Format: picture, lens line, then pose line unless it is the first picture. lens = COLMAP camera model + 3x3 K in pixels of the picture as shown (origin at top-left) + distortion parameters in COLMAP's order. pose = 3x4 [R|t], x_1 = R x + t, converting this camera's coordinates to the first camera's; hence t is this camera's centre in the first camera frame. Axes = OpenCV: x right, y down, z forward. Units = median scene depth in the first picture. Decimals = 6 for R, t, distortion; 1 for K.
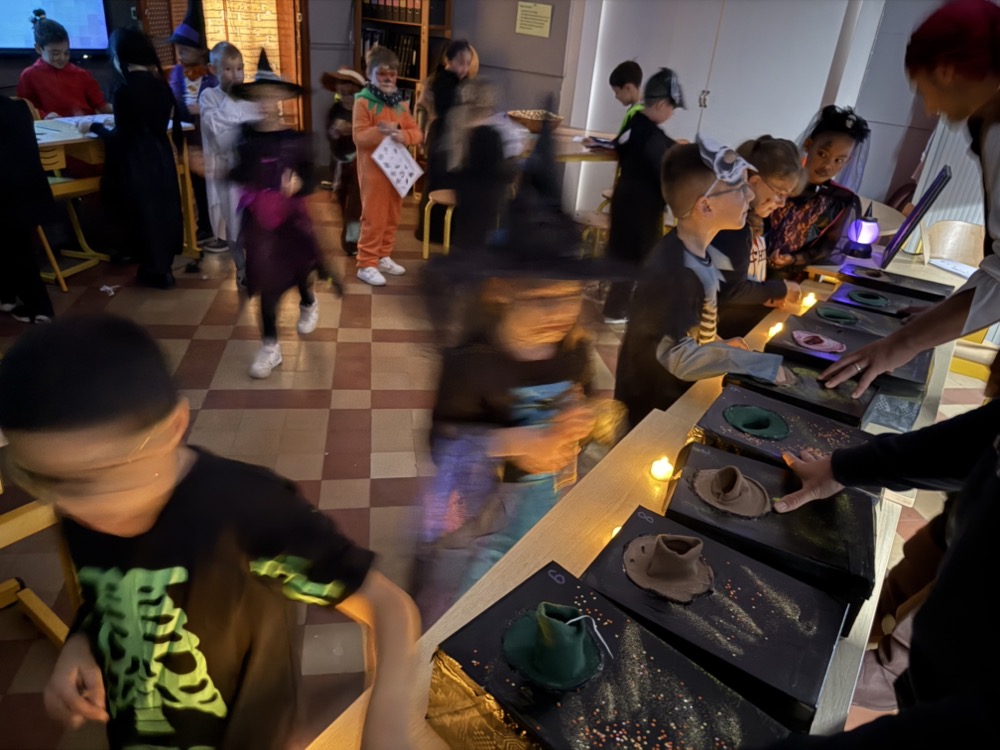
lens RADIAL K [[749.4, 0, 500.0], [0, 749.4, 375.0], [0, 0, 1]] dist [0.051228, -0.108850]
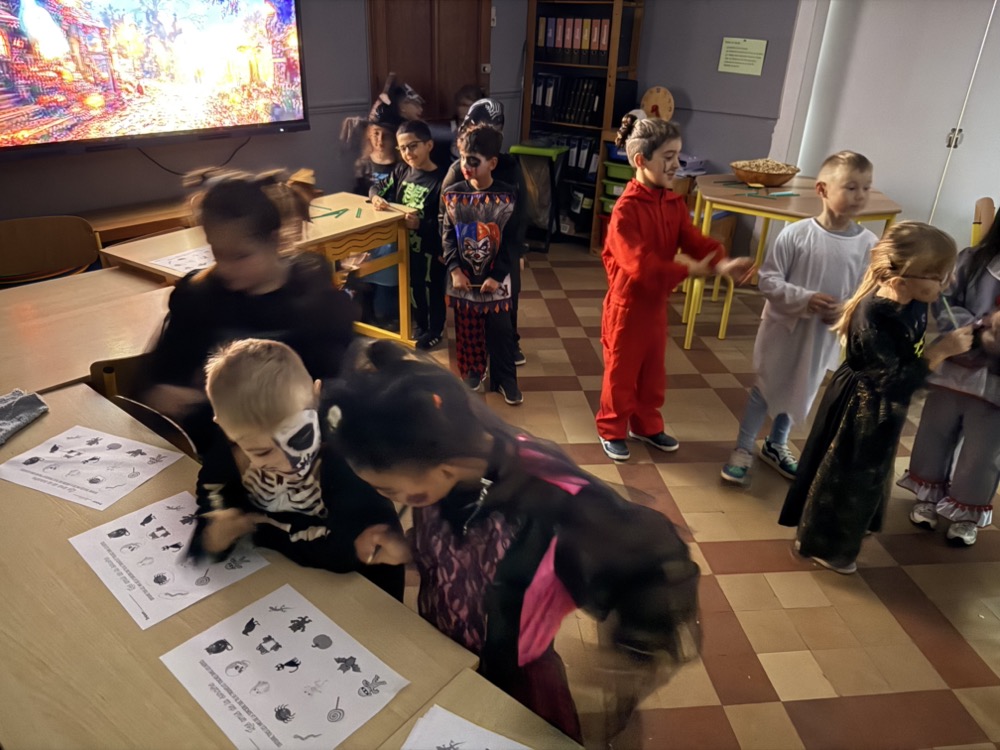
lens RADIAL K [[749.4, 0, 500.0], [0, 749.4, 375.0], [0, 0, 1]] dist [0.051228, -0.108850]
pose [[0.997489, -0.023168, -0.066923, -0.447198], [0.022070, 0.999610, -0.017110, -0.205317], [0.067293, 0.015590, 0.997611, 0.234544]]
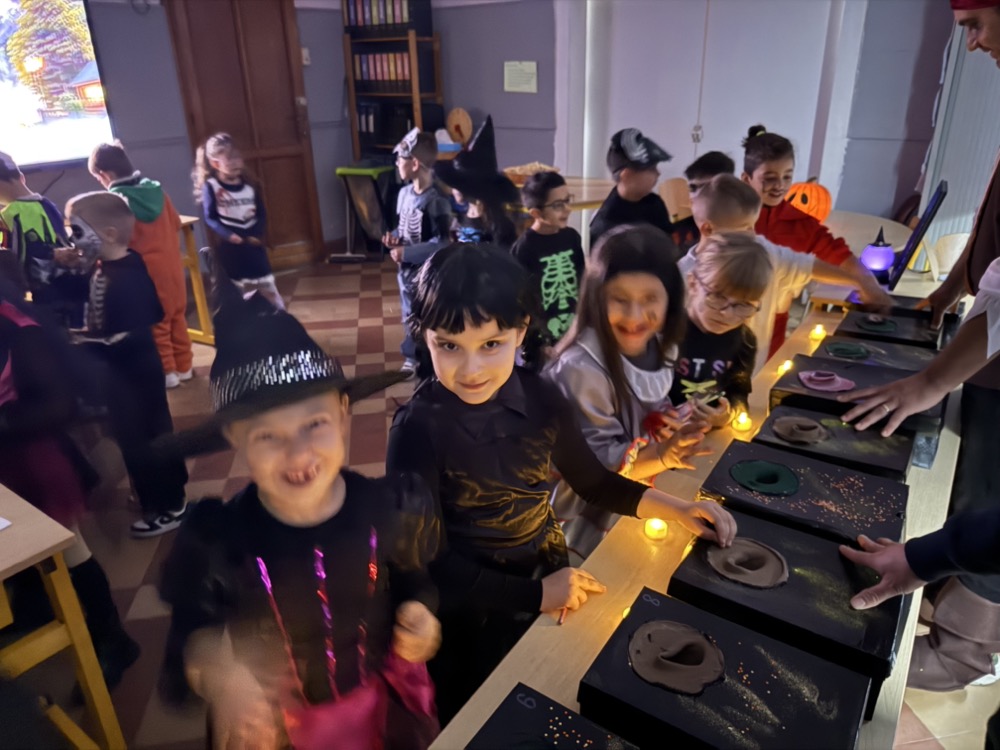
lens RADIAL K [[749.4, 0, 500.0], [0, 749.4, 375.0], [0, 0, 1]] dist [0.051228, -0.108850]
pose [[0.994210, -0.100870, -0.037050, 0.033127], [0.098545, 0.993324, -0.059974, -0.028877], [0.042852, 0.055976, 0.997512, 0.006876]]
